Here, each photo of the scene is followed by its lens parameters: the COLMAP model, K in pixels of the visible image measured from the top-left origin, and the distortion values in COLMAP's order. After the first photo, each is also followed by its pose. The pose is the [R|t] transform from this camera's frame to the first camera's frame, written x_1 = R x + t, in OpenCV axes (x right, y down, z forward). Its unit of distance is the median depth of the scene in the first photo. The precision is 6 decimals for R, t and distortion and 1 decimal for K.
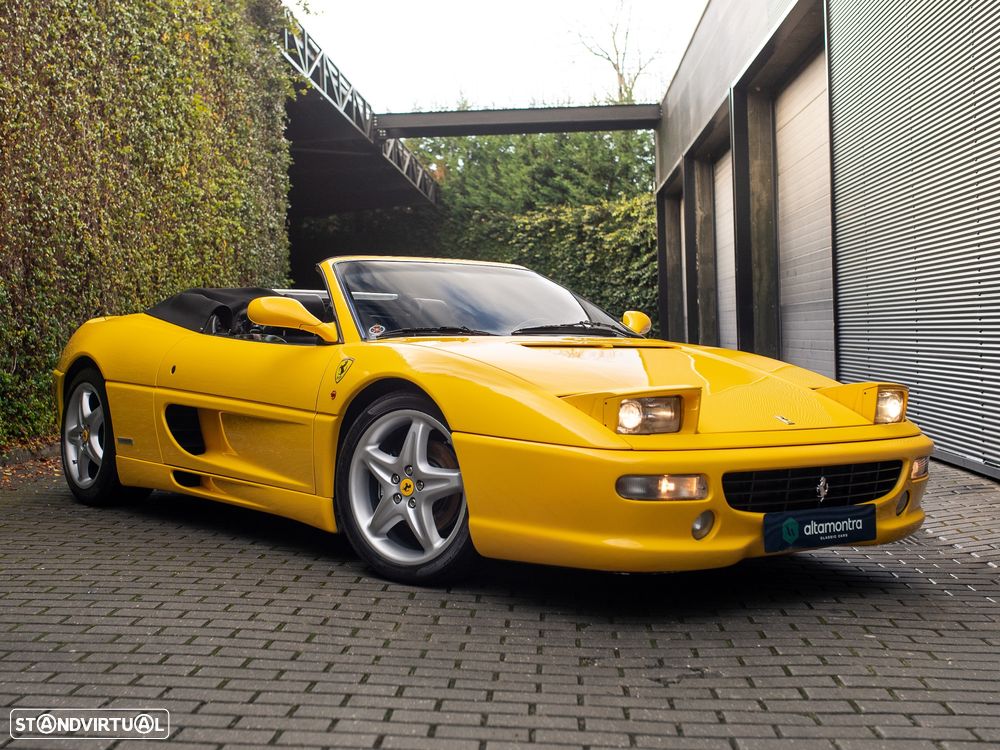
lens RADIAL K [[1294.9, 0, 497.4], [0, 1294.9, 350.0], [0, 0, 1]] dist [-0.056503, 0.080432]
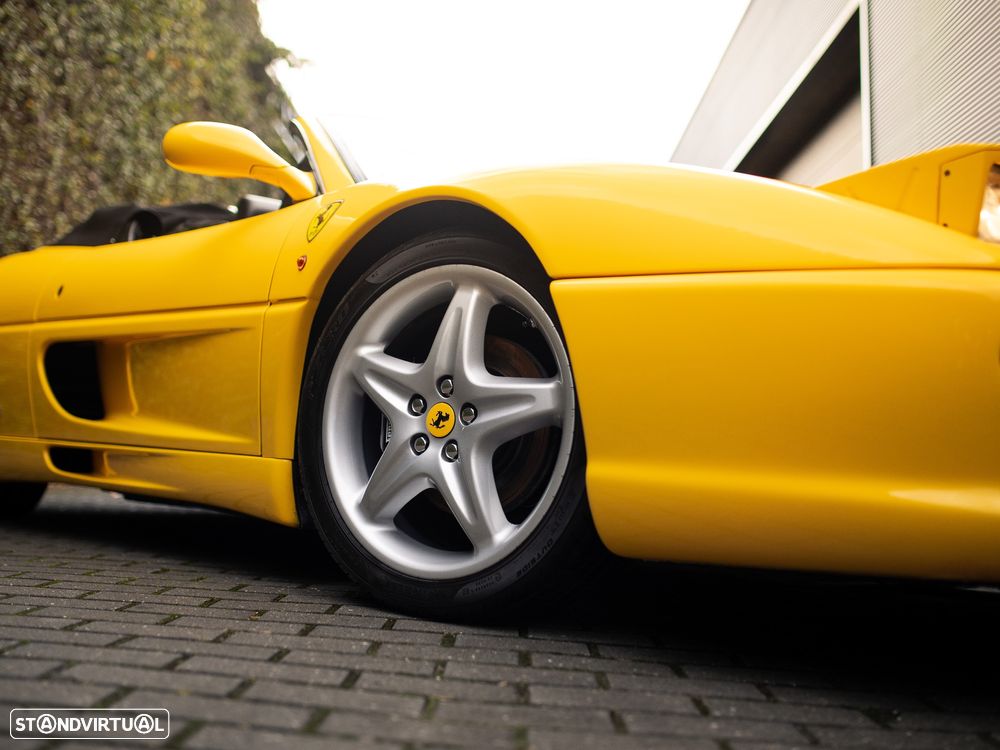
lens RADIAL K [[1164.2, 0, 500.0], [0, 1164.2, 375.0], [0, 0, 1]] dist [-0.057984, 0.034390]
pose [[0.999161, 0.032914, 0.024379, -0.058698], [-0.031114, 0.997001, -0.070856, 0.119769], [-0.026639, 0.070038, 0.997189, 0.557665]]
